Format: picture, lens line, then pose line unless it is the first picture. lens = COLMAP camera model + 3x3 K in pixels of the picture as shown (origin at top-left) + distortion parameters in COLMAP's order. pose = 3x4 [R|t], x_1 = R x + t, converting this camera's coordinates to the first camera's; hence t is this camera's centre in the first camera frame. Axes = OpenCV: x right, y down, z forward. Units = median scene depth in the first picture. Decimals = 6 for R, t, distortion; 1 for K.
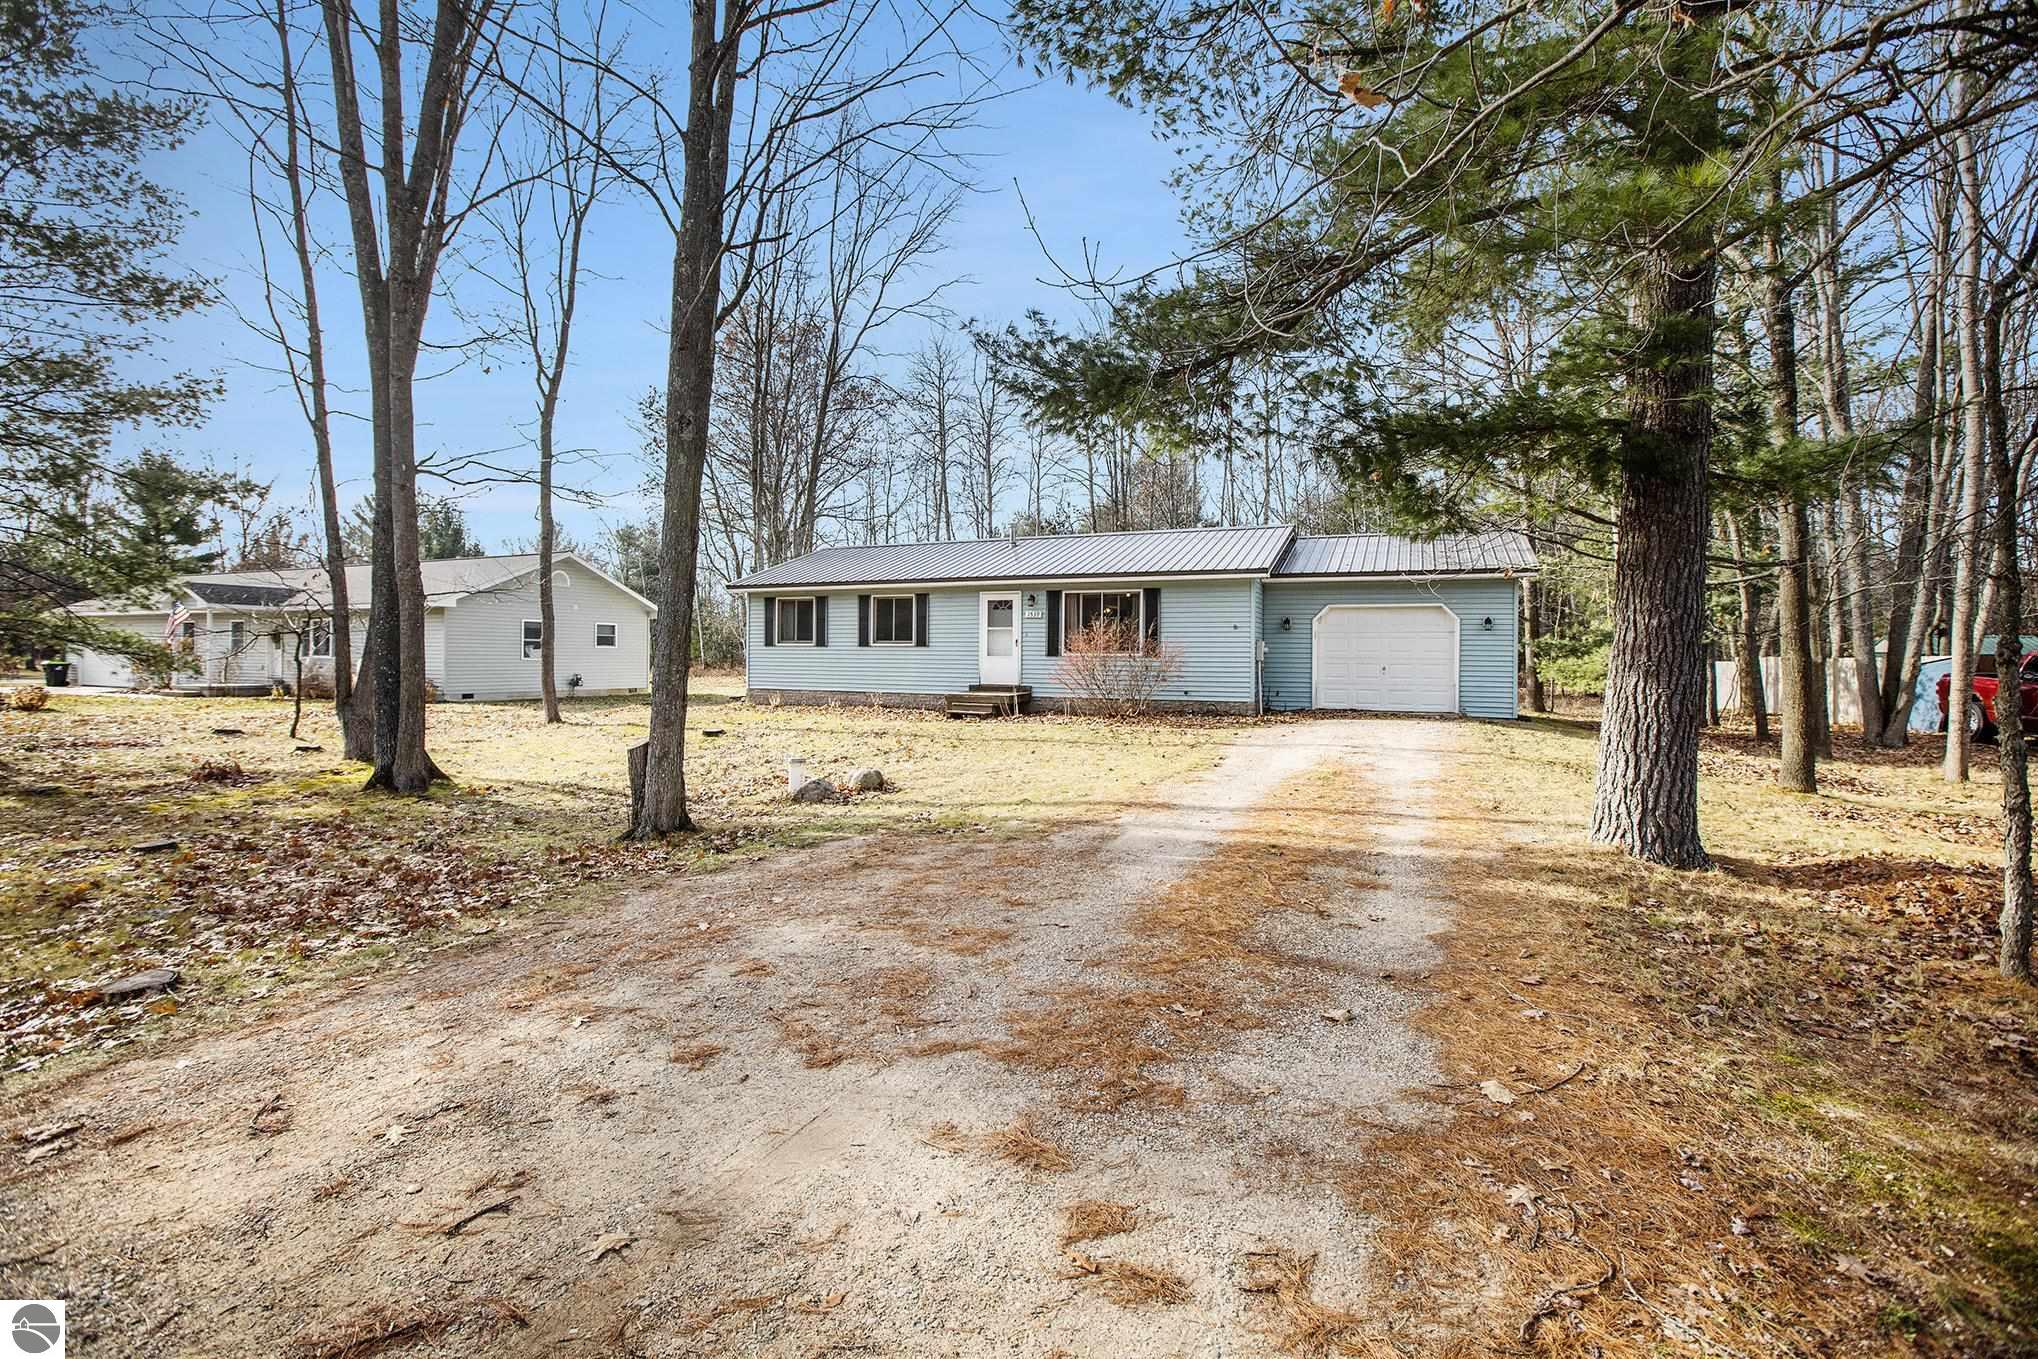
lens RADIAL K [[920.7, 0, 1018.3], [0, 920.7, 668.2], [0, 0, 1]] dist [-0.047888, 0.014879]
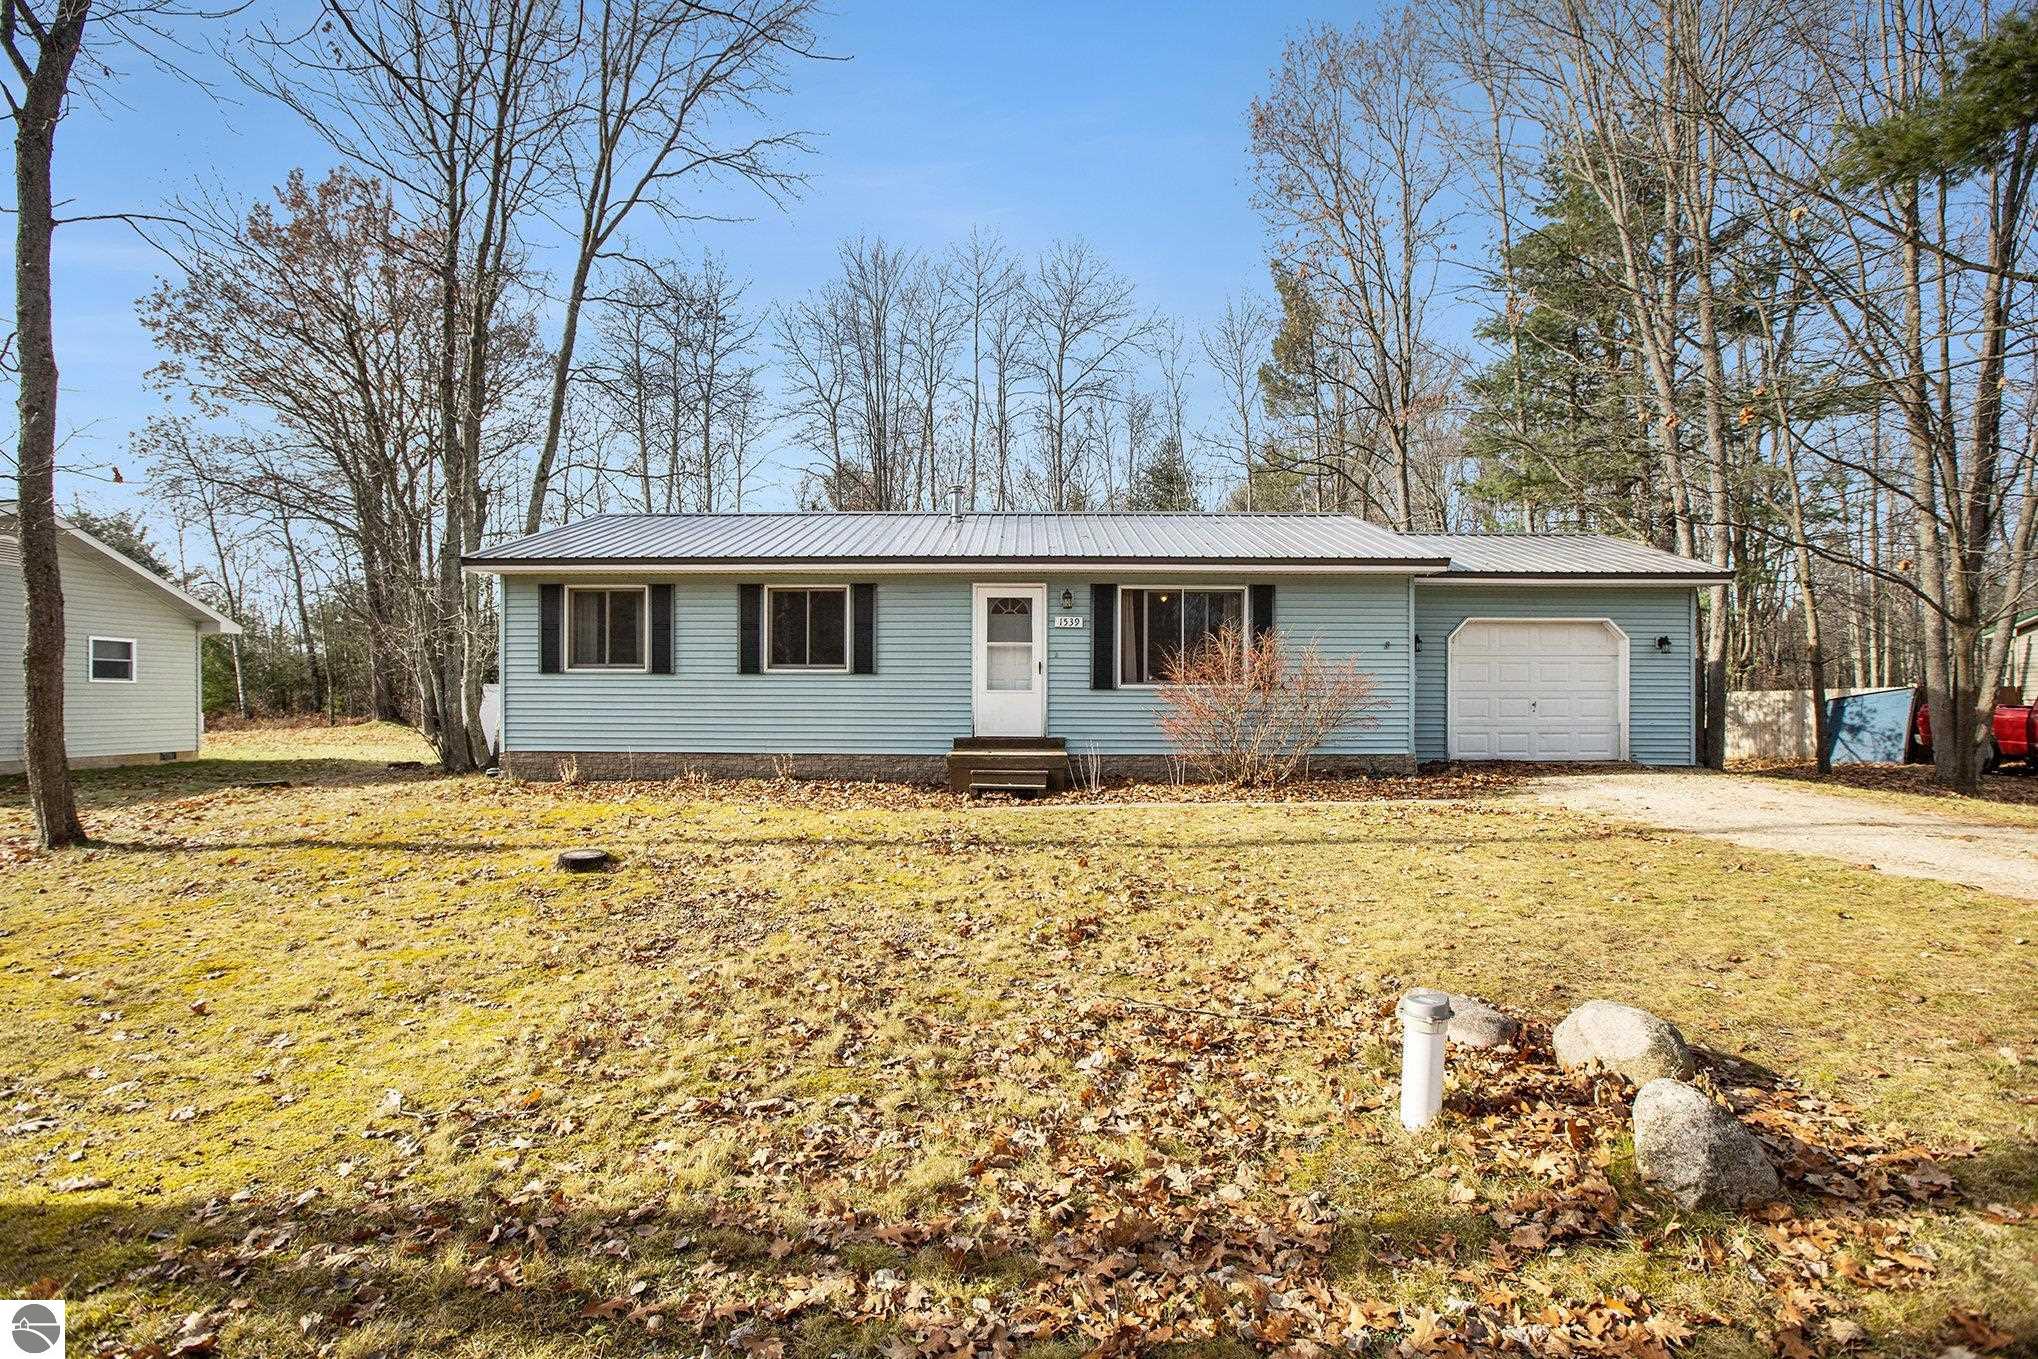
lens RADIAL K [[980.2, 0, 1021.6], [0, 980.2, 706.0], [0, 0, 1]] dist [-0.000393, -0.000413]
pose [[0.934277, -0.004988, 0.356514, -0.240074], [0.007562, 0.999954, -0.005827, 0.001123], [-0.356468, 0.008140, 0.934272, 0.388280]]
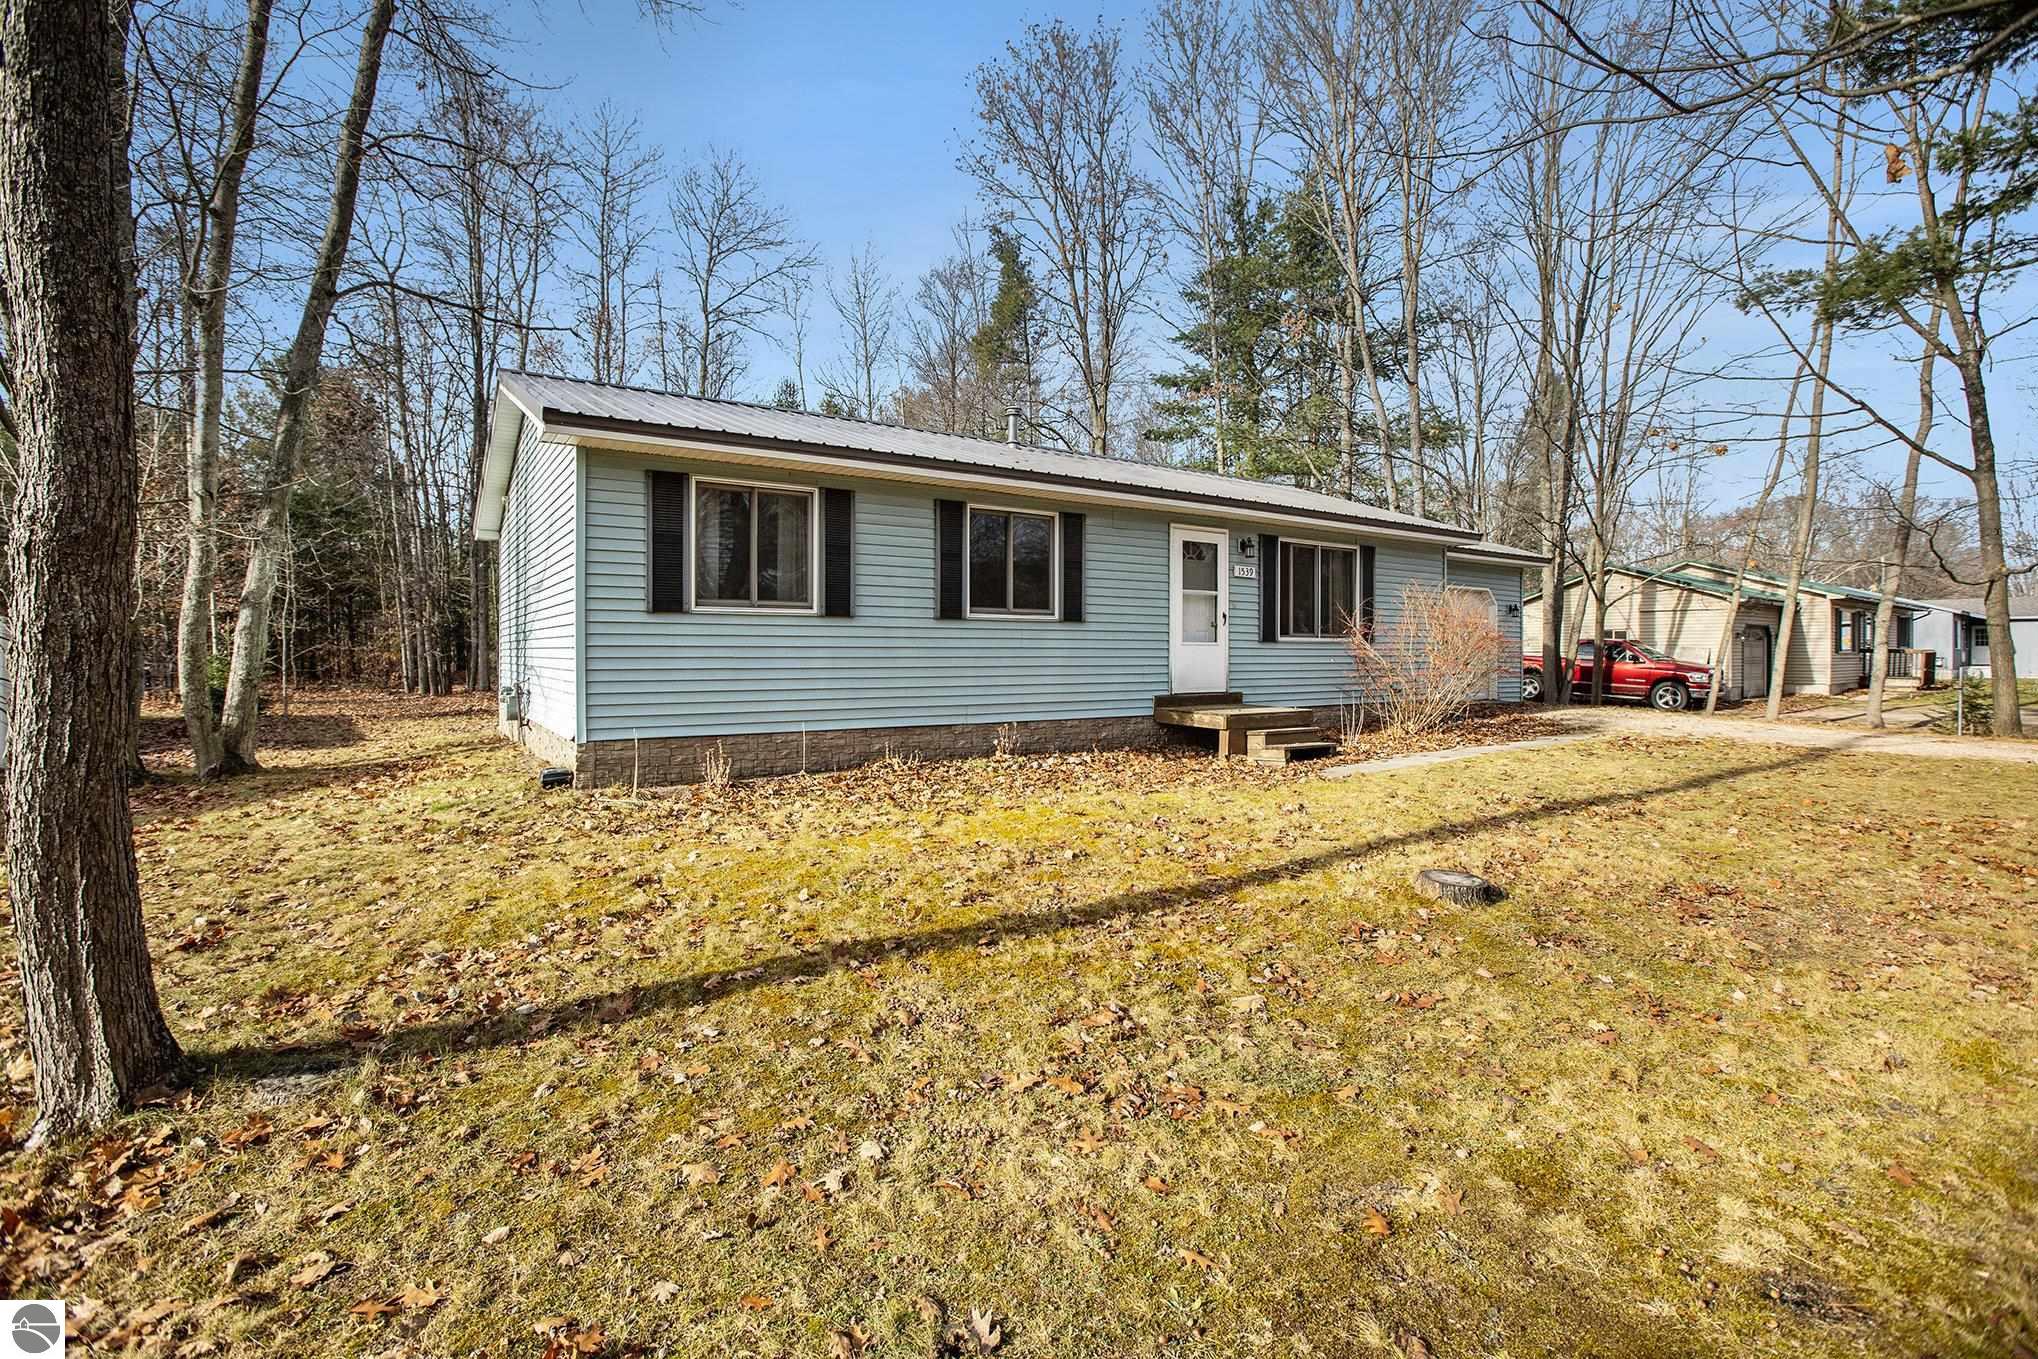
lens RADIAL K [[920.7, 0, 1018.3], [0, 920.7, 668.2], [0, 0, 1]] dist [-0.047888, 0.014879]
pose [[0.556630, -0.021441, 0.830484, -0.539131], [0.010205, 0.999768, 0.018971, -0.009223], [-0.830698, -0.002085, 0.556720, 0.771085]]
